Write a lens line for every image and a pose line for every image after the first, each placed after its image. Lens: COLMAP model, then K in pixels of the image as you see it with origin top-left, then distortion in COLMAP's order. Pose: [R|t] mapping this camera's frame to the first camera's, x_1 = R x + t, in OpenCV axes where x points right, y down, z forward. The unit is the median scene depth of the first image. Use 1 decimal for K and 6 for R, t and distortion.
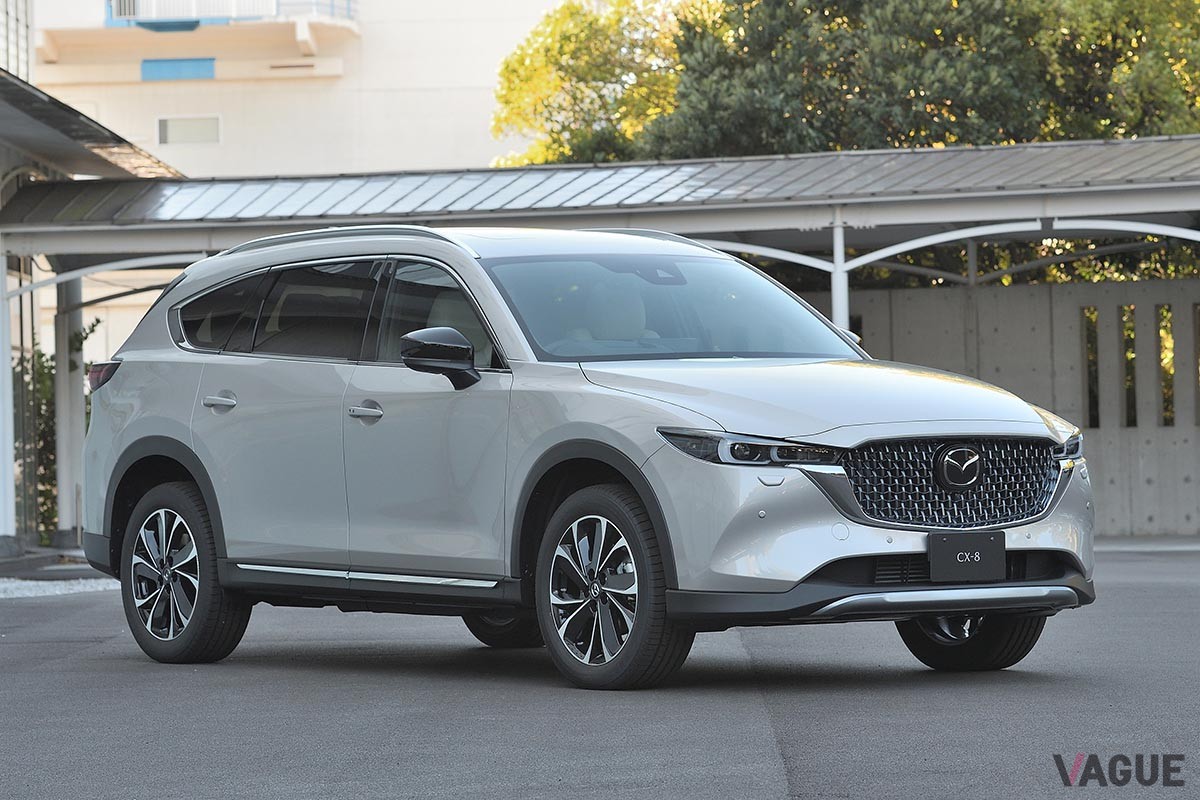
lens RADIAL K [[4466.3, 0, 599.6], [0, 4466.3, 400.0], [0, 0, 1]] dist [0.022399, 0.000000]
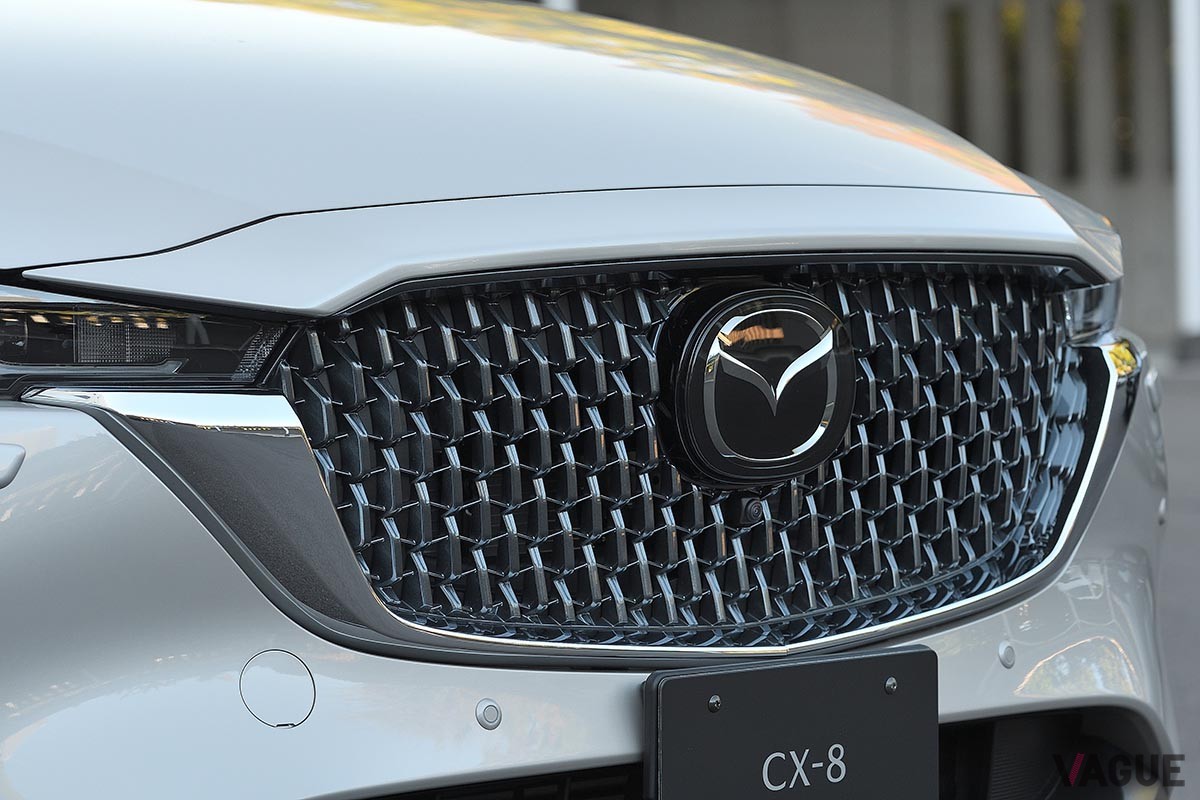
lens RADIAL K [[5521.1, 0, 595.6], [0, 5521.1, 399.3], [0, 0, 1]] dist [0.270079, 0.000000]
pose [[0.984098, -0.013862, 0.177084, 0.020709], [0.006977, 0.999197, 0.039446, 0.004277], [-0.177488, -0.037583, 0.983405, 0.720776]]
